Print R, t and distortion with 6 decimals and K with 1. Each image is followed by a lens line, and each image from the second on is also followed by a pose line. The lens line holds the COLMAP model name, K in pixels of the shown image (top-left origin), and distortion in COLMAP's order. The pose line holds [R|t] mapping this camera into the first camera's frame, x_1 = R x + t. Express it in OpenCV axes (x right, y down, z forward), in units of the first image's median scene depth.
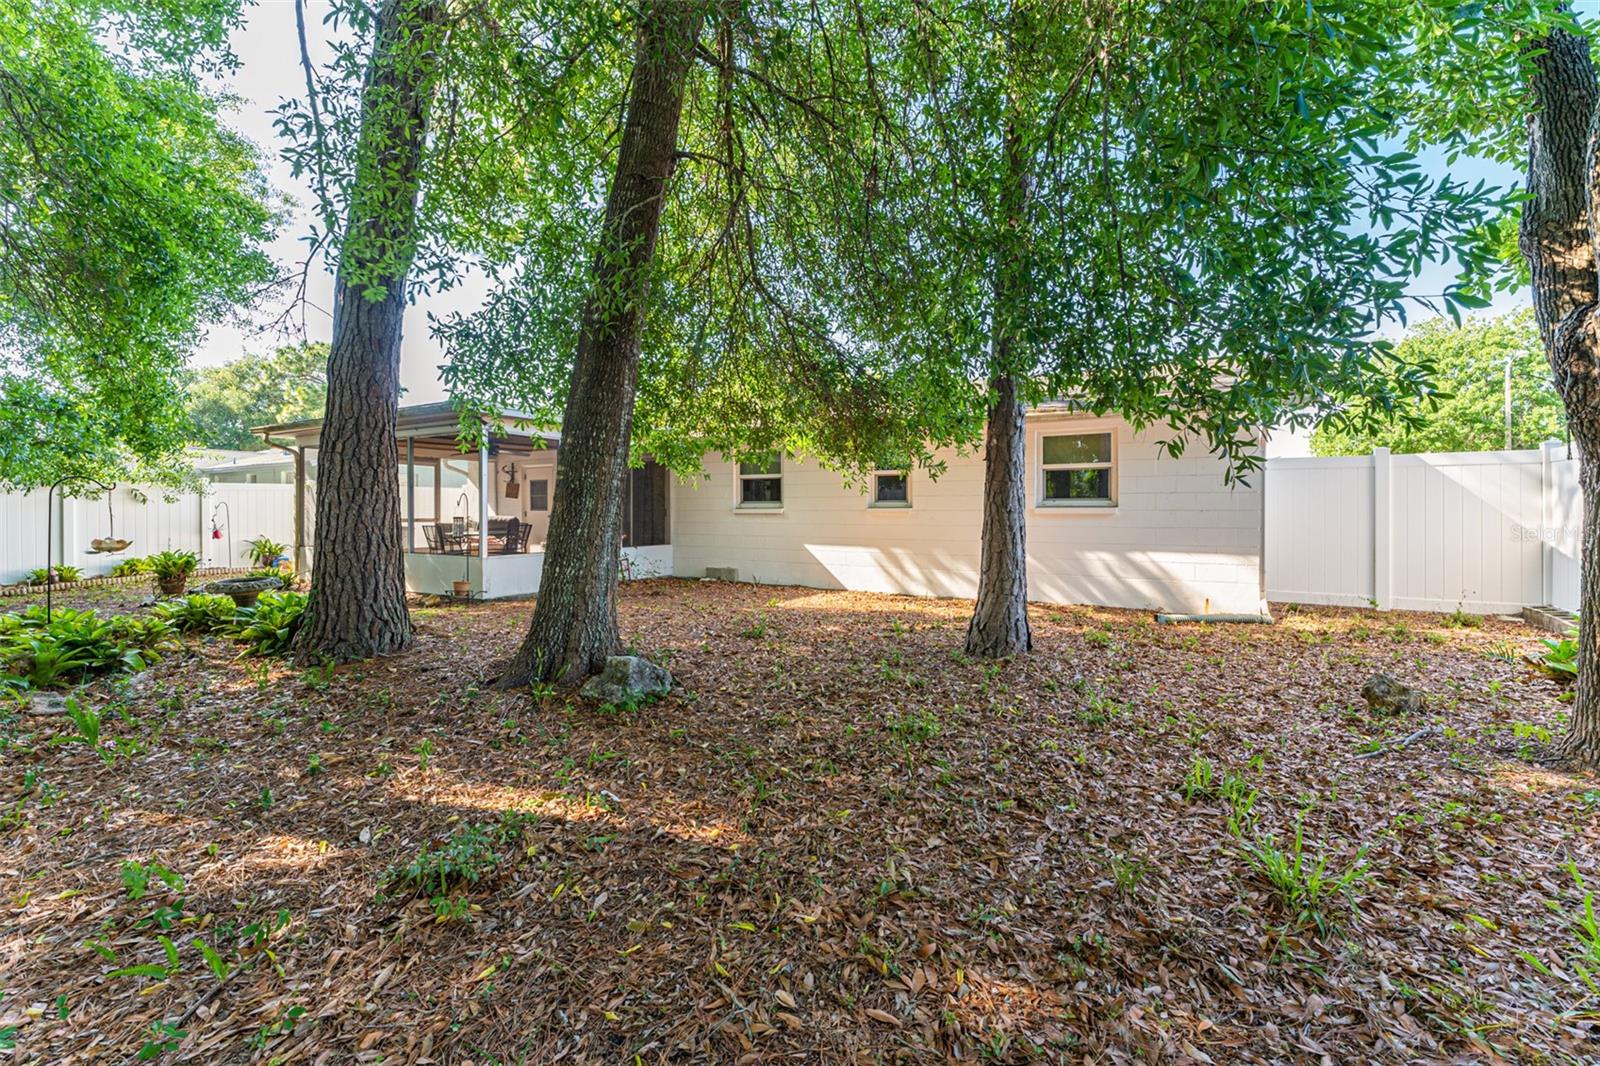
lens RADIAL K [[680.1, 0, 797.3], [0, 680.1, 509.6], [0, 0, 1]] dist [-0.002870, 0.000118]
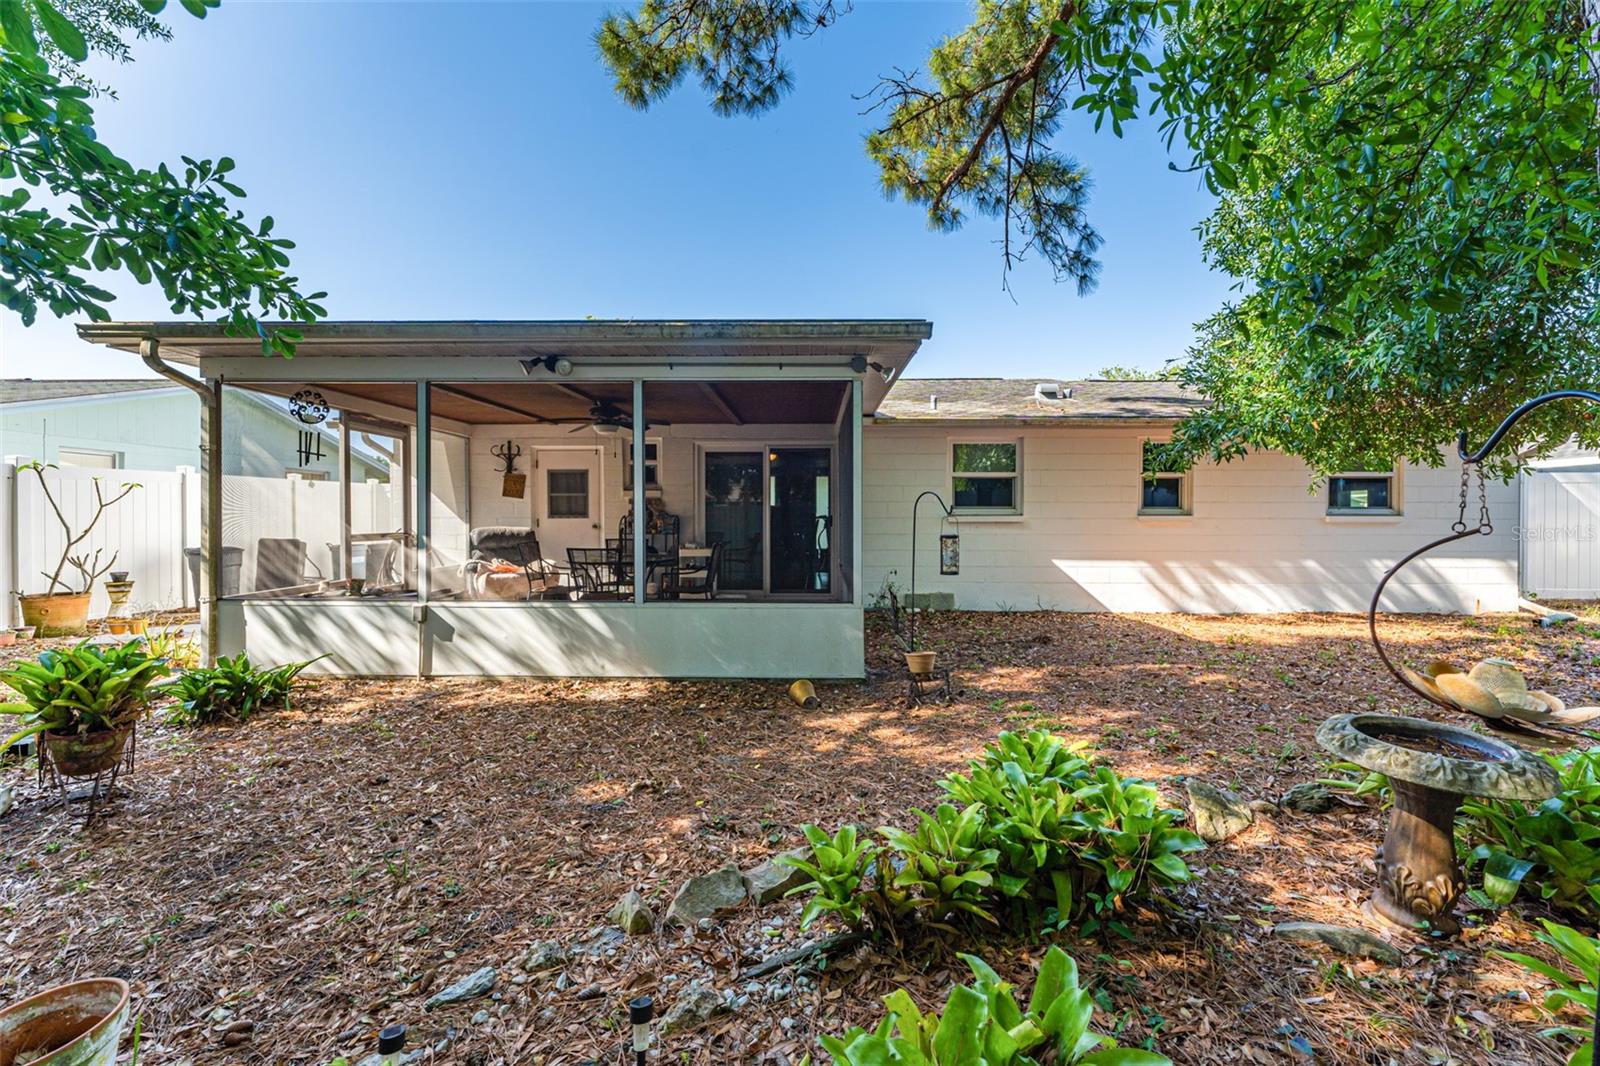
lens RADIAL K [[665.6, 0, 798.8], [0, 665.6, 521.4], [0, 0, 1]] dist [-0.000616, -0.000026]
pose [[0.875241, -0.001229, 0.483685, -0.782566], [-0.003629, 0.999952, 0.009109, -0.002072], [-0.483673, -0.009728, 0.875195, 0.531419]]
